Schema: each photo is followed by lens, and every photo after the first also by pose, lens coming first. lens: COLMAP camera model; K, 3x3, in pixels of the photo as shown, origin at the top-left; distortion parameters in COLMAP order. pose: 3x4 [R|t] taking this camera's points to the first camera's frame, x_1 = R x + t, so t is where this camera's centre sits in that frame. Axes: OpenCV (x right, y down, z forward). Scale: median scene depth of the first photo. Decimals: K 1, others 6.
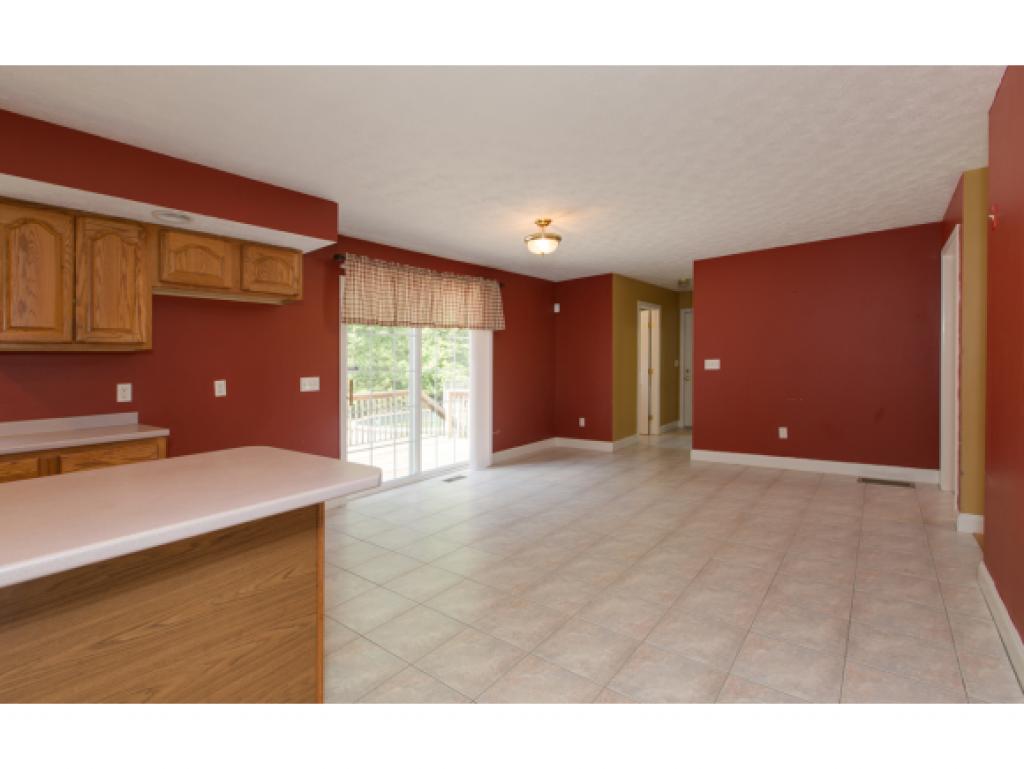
lens RADIAL K [[452.1, 0, 512.0], [0, 452.1, 384.5], [0, 0, 1]] dist [-0.001232, -0.000110]
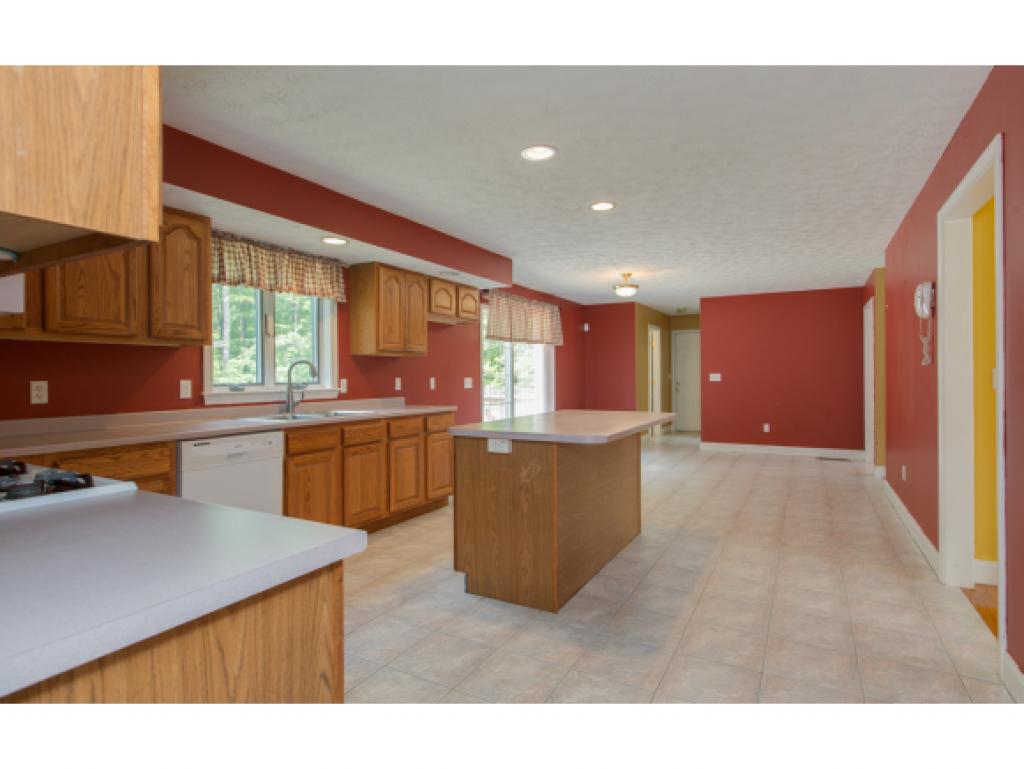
lens RADIAL K [[536.7, 0, 515.3], [0, 536.7, 375.6], [0, 0, 1]] dist [-0.001176, -0.000807]
pose [[0.981586, 0.029042, 0.188799, -0.691074], [-0.021092, 0.998810, -0.043983, 0.051360], [-0.189852, 0.039191, 0.981030, -0.696360]]
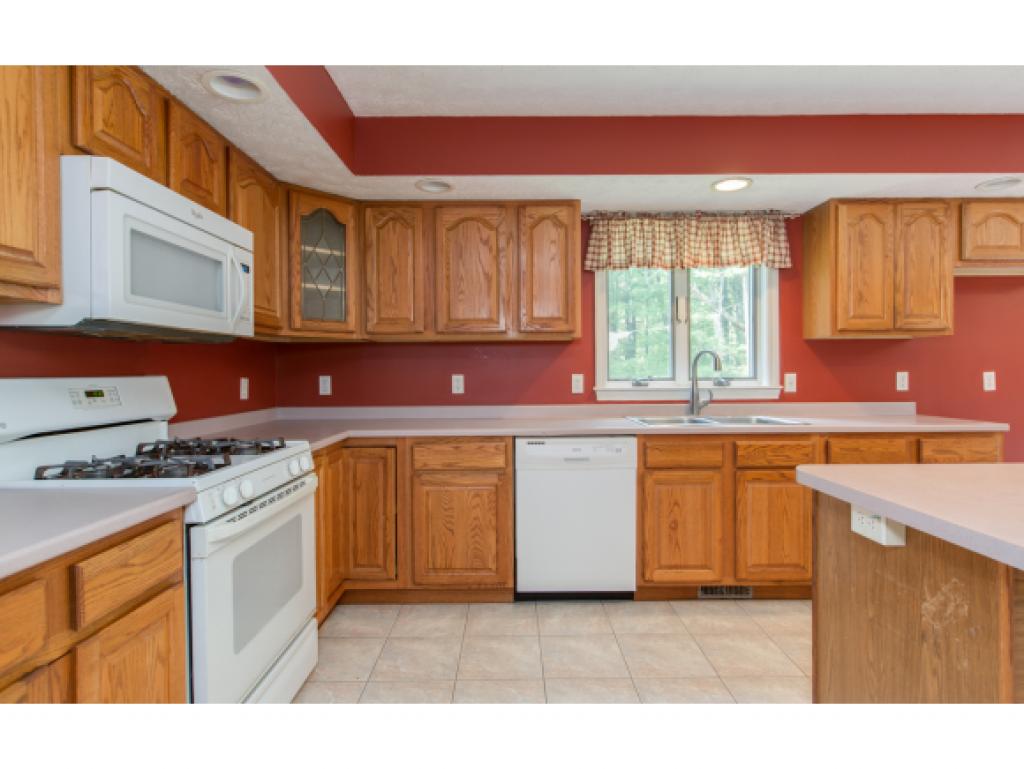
lens RADIAL K [[536.7, 0, 515.3], [0, 536.7, 375.6], [0, 0, 1]] dist [-0.001176, -0.000807]
pose [[0.636682, 0.034480, -0.770356, -0.424727], [-0.044005, 0.998996, 0.008344, 0.027652], [0.769870, 0.028587, 0.637560, -0.302996]]
